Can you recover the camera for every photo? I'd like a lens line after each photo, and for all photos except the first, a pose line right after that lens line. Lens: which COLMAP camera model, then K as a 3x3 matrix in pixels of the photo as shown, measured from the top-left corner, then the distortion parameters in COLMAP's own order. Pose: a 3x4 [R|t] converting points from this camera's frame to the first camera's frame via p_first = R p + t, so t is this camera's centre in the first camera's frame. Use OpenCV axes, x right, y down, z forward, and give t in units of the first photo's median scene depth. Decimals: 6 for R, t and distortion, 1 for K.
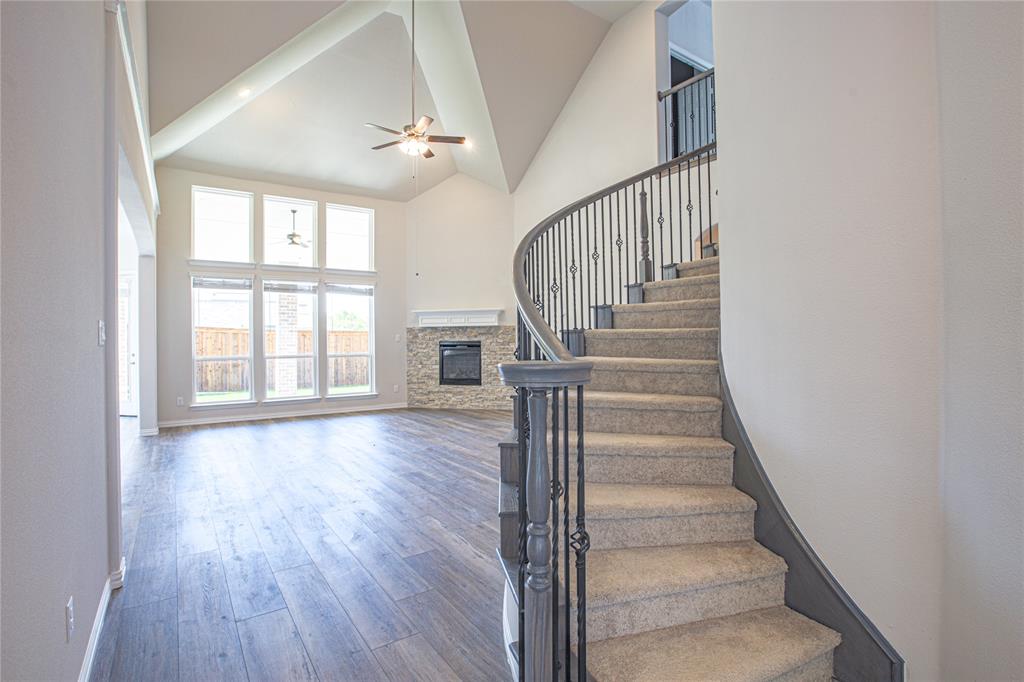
lens RADIAL K [[496.4, 0, 509.7], [0, 496.4, 336.1], [0, 0, 1]] dist [-0.046925, 0.015623]
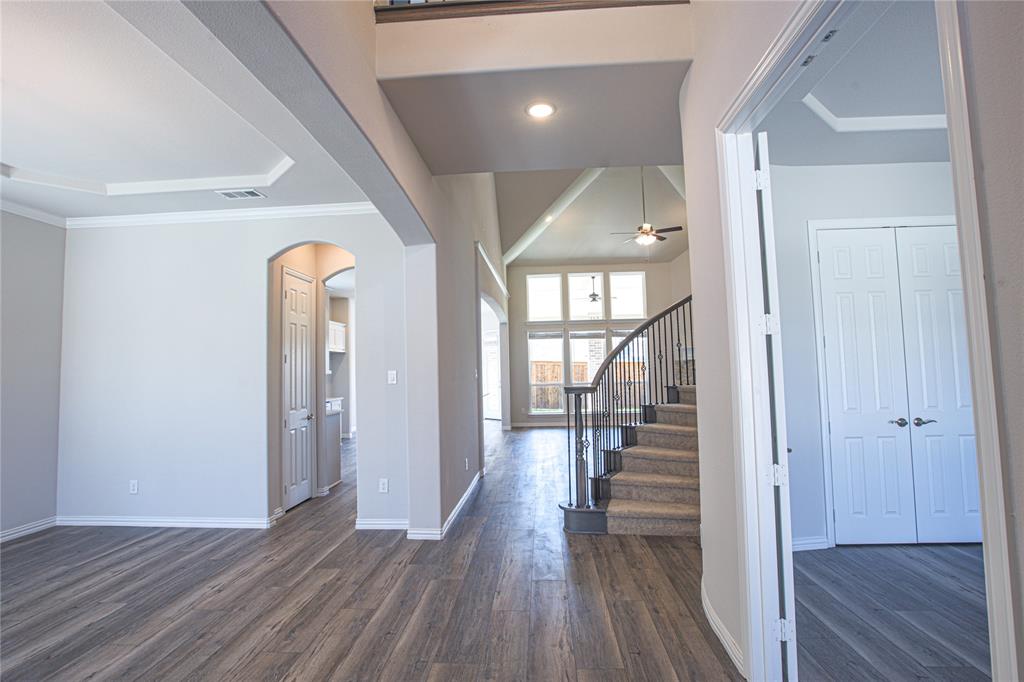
lens RADIAL K [[496.4, 0, 506.1], [0, 496.4, 334.3], [0, 0, 1]] dist [-0.046925, 0.015623]
pose [[0.782493, -0.054228, -0.620293, 0.248919], [0.019789, 0.997863, -0.062272, -0.014280], [0.622344, 0.036452, 0.781894, -0.260510]]
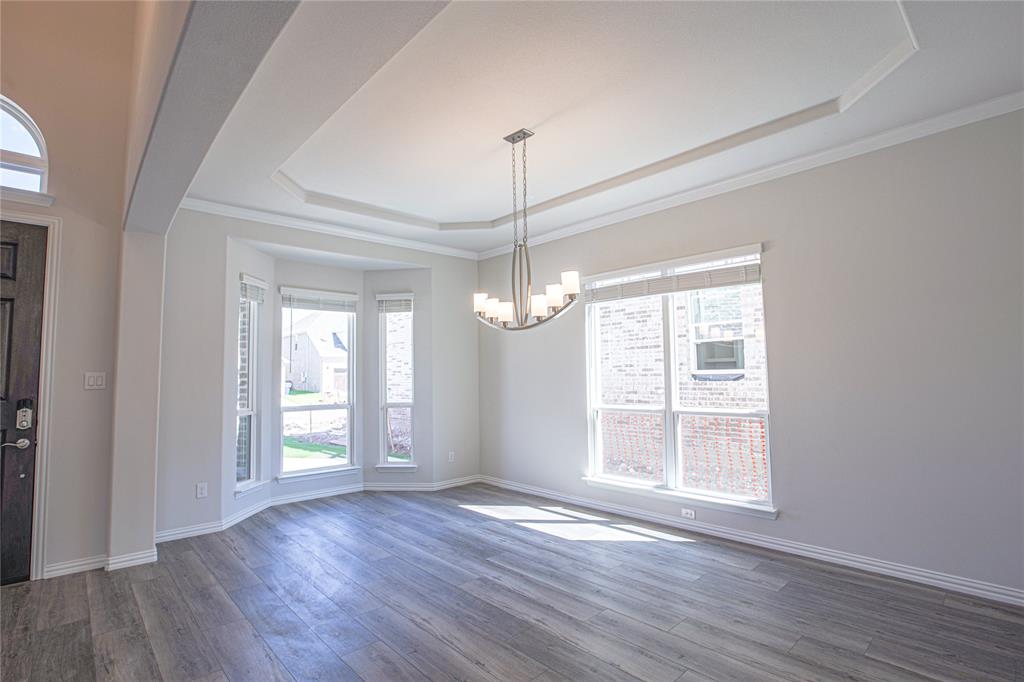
lens RADIAL K [[496.4, 0, 507.7], [0, 496.4, 330.7], [0, 0, 1]] dist [-0.046925, 0.015623]
pose [[-0.989109, 0.012490, -0.146656, -0.044941], [0.025853, 0.995645, -0.089572, -0.009142], [0.144898, -0.092388, -0.985124, 0.059741]]
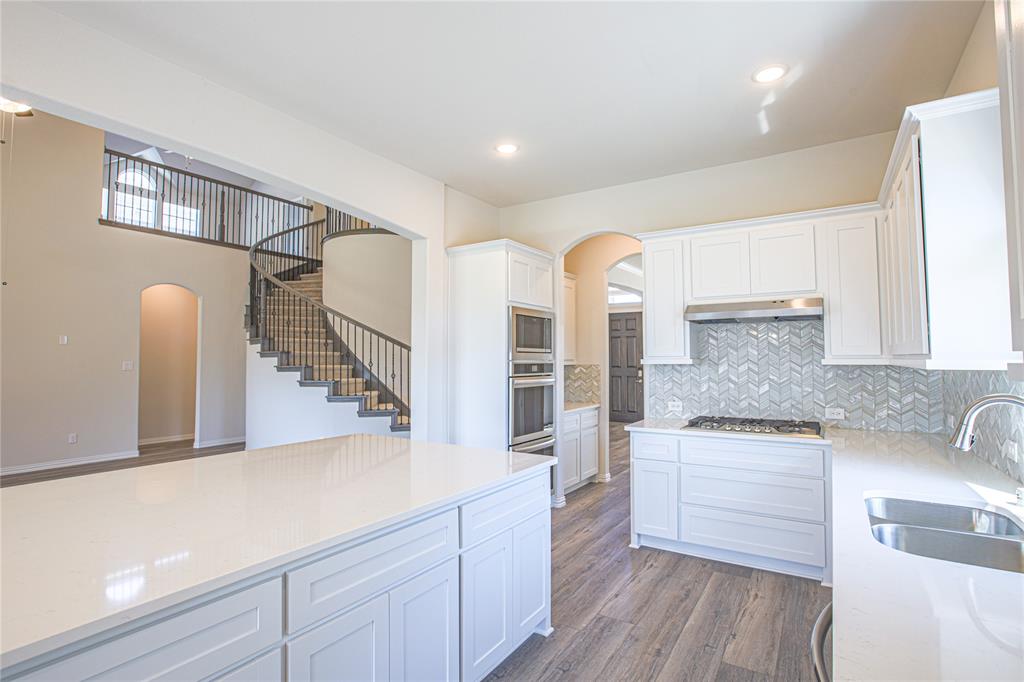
lens RADIAL K [[496.4, 0, 505.6], [0, 496.4, 337.5], [0, 0, 1]] dist [-0.046925, 0.015623]
pose [[-0.375151, 0.053237, 0.925434, -0.734725], [0.002030, 0.998394, -0.056612, -0.004178], [-0.926962, -0.019359, -0.374656, 0.399783]]
